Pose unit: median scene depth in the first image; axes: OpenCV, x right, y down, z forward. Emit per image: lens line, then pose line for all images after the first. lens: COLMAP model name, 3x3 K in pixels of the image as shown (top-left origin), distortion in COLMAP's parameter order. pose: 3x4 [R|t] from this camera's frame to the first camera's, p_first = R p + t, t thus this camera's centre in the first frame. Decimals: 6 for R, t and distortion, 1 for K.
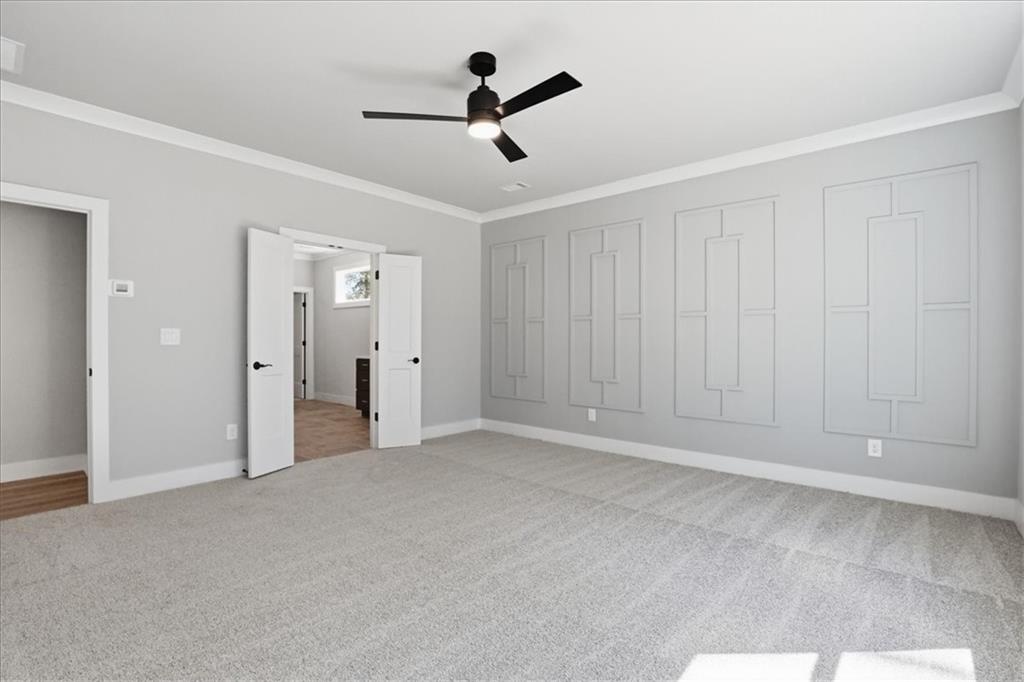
lens RADIAL K [[470.6, 0, 517.9], [0, 470.6, 341.5], [0, 0, 1]] dist [-0.029388, 0.002076]
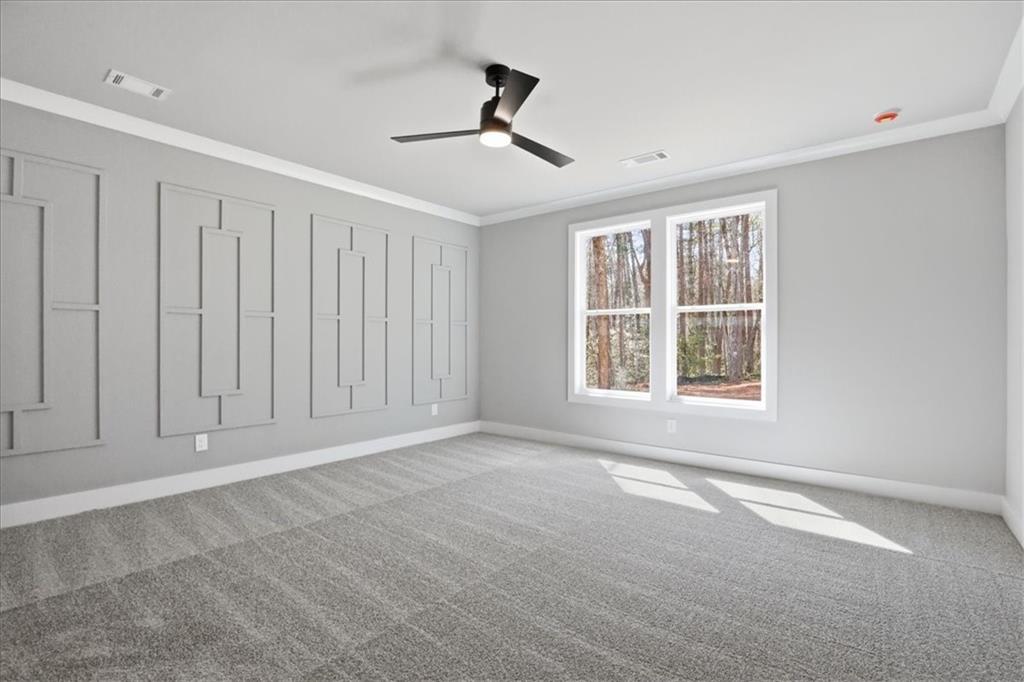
lens RADIAL K [[470.6, 0, 513.3], [0, 470.6, 345.7], [0, 0, 1]] dist [-0.029388, 0.002076]
pose [[-0.016061, -0.010509, 0.999816, -0.806615], [0.000759, 0.999944, 0.010523, -0.006230], [-0.999871, 0.000928, -0.016052, 0.719862]]
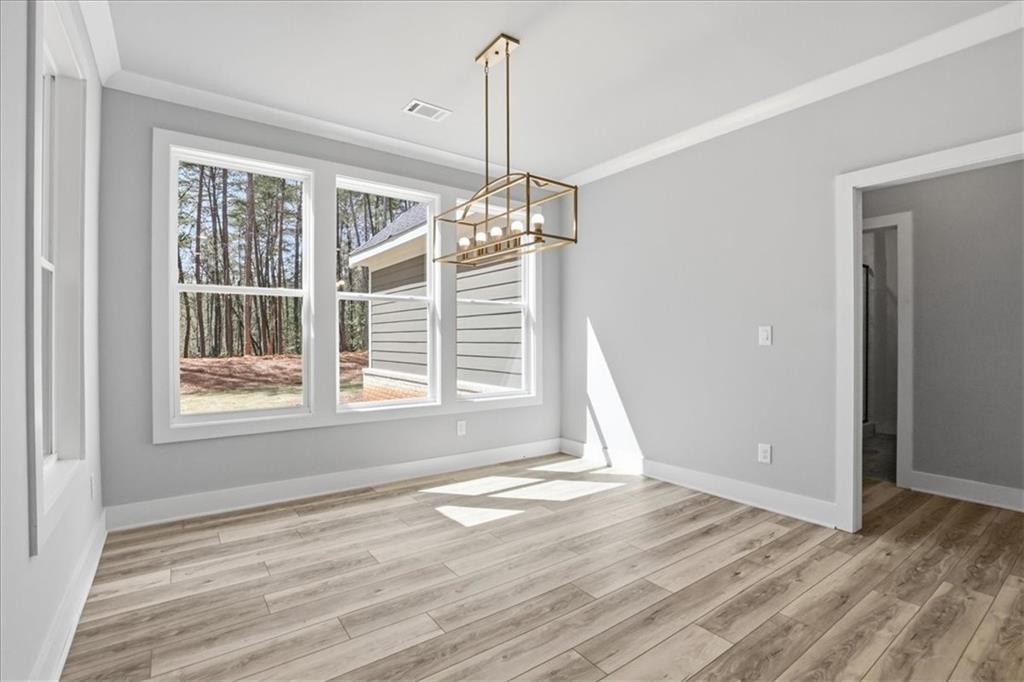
lens RADIAL K [[470.6, 0, 513.0], [0, 470.6, 335.5], [0, 0, 1]] dist [-0.029388, 0.002076]
pose [[-0.970622, -0.016961, 0.240012, 0.031241], [-0.013201, 0.999764, 0.017264, -0.031079], [-0.240248, 0.013588, -0.970616, 1.385140]]
